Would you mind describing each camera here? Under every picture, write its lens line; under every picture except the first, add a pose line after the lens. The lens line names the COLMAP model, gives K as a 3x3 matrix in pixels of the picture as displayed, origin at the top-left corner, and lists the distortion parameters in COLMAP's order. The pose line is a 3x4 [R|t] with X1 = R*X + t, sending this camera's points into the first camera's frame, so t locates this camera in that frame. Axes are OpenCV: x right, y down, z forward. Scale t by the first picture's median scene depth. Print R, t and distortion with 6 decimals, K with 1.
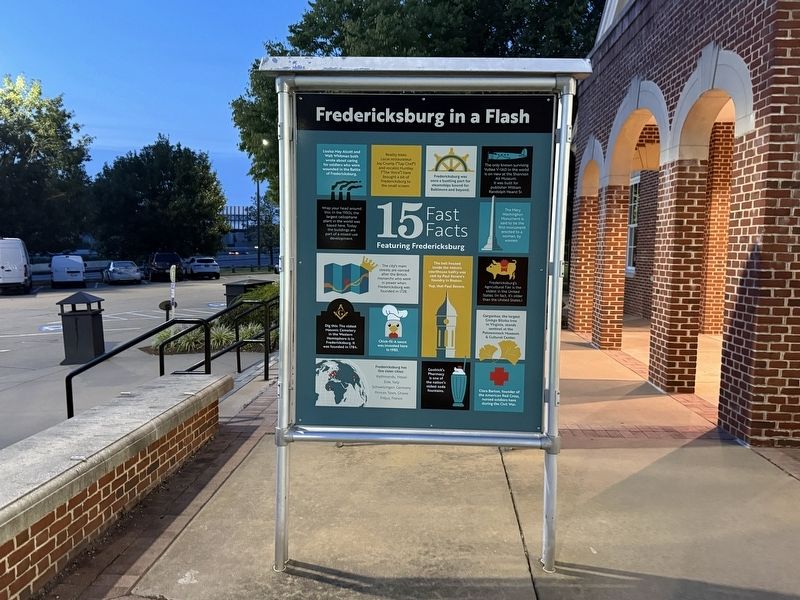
lens RADIAL K [[654.0, 0, 408.9], [0, 654.0, 322.0], [0, 0, 1]] dist [-0.017159, -0.017621]
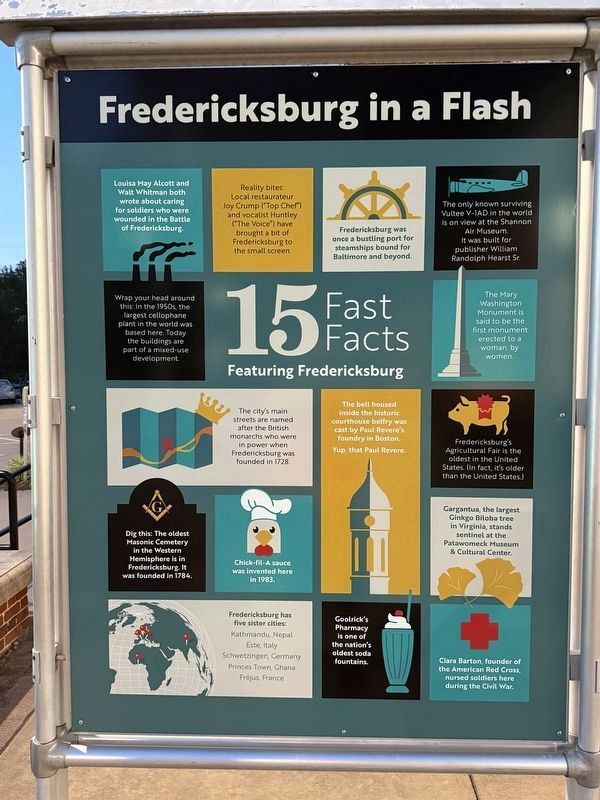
lens RADIAL K [[654.0, 0, 299.2], [0, 654.0, 400.3], [0, 0, 1]] dist [-0.017159, -0.017621]
pose [[0.999816, -0.018727, 0.004067, 0.003458], [0.018910, 0.998523, -0.050925, -0.068759], [-0.003107, 0.050992, 0.998694, 0.505863]]
